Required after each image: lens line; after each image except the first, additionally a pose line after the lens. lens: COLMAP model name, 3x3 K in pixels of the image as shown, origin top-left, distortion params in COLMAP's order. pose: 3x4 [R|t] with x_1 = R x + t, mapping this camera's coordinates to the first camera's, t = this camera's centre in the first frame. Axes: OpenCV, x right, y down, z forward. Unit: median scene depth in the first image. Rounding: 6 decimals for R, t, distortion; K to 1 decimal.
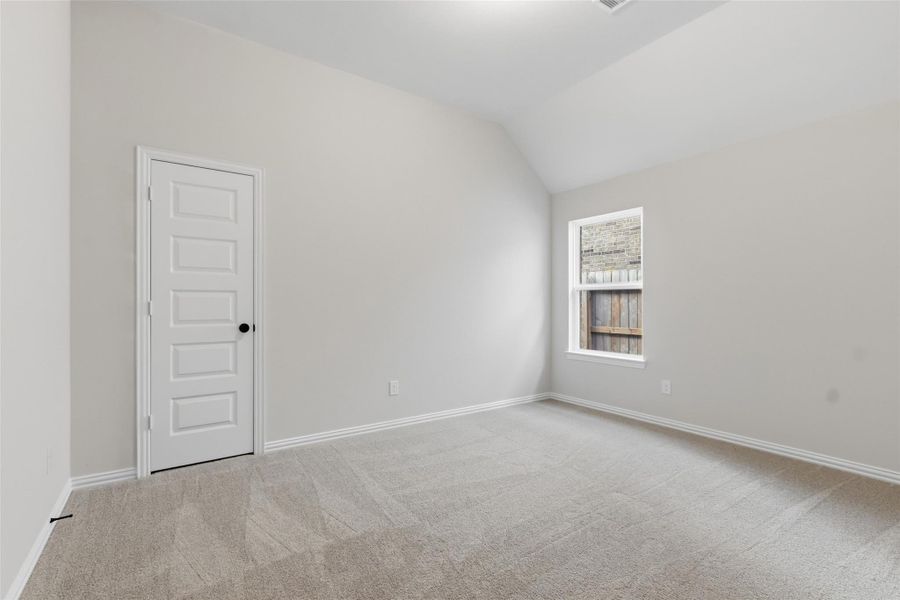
lens RADIAL K [[416.3, 0, 448.1], [0, 416.3, 301.6], [0, 0, 1]] dist [-0.001218, -0.000163]
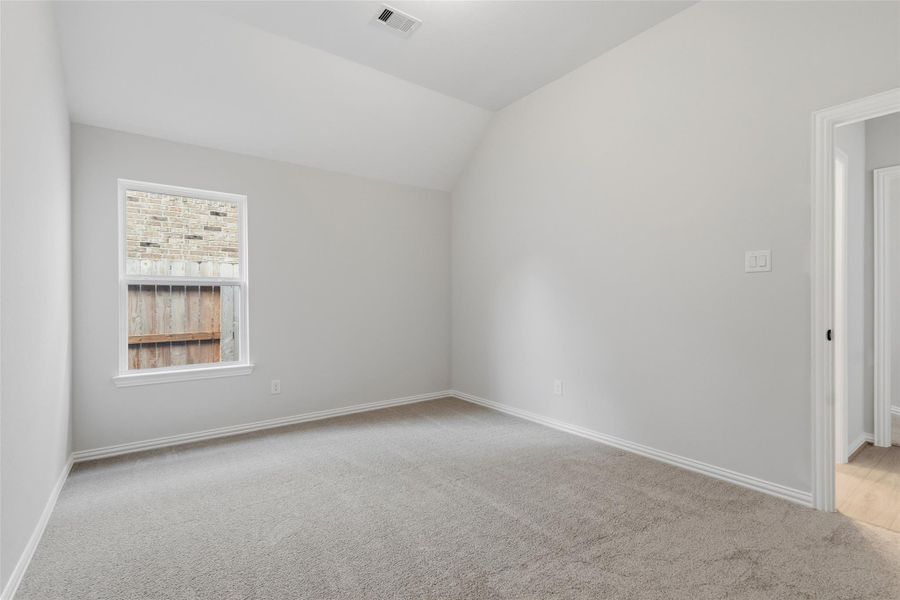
lens RADIAL K [[409.9, 0, 446.5], [0, 409.9, 304.9], [0, 0, 1]] dist [-0.000435, -0.000056]
pose [[-0.025738, -0.000075, 0.999669, -0.395655], [0.007379, 0.999973, 0.000265, 0.012495], [-0.999641, 0.007384, -0.025736, 0.540064]]
